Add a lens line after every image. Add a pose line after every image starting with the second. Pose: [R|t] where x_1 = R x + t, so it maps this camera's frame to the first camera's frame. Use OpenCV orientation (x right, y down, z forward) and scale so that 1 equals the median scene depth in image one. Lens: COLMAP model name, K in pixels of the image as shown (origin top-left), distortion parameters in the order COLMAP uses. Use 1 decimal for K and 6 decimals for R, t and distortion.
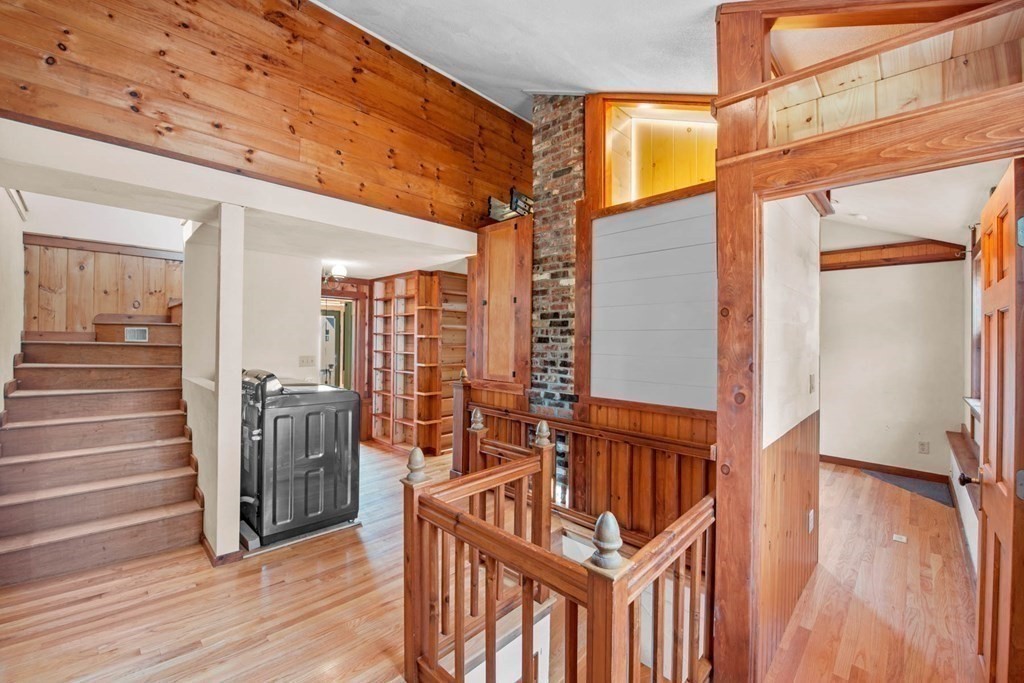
lens RADIAL K [[408.4, 0, 517.8], [0, 408.4, 340.3], [0, 0, 1]] dist [-0.003998, -0.000023]
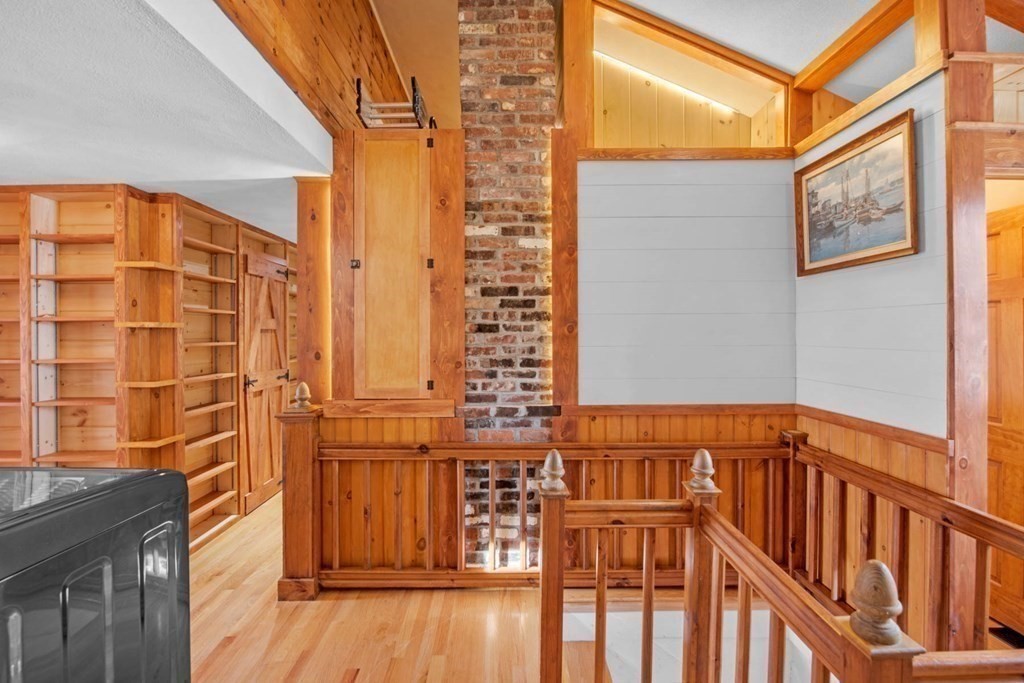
lens RADIAL K [[458.5, 0, 511.5], [0, 458.5, 335.6], [0, 0, 1]] dist [-0.007582, -0.001979]
pose [[0.716657, -0.018053, 0.697192, -0.434860], [0.012606, 0.999837, 0.012931, 0.002253], [-0.697312, -0.000478, 0.716768, 0.462874]]
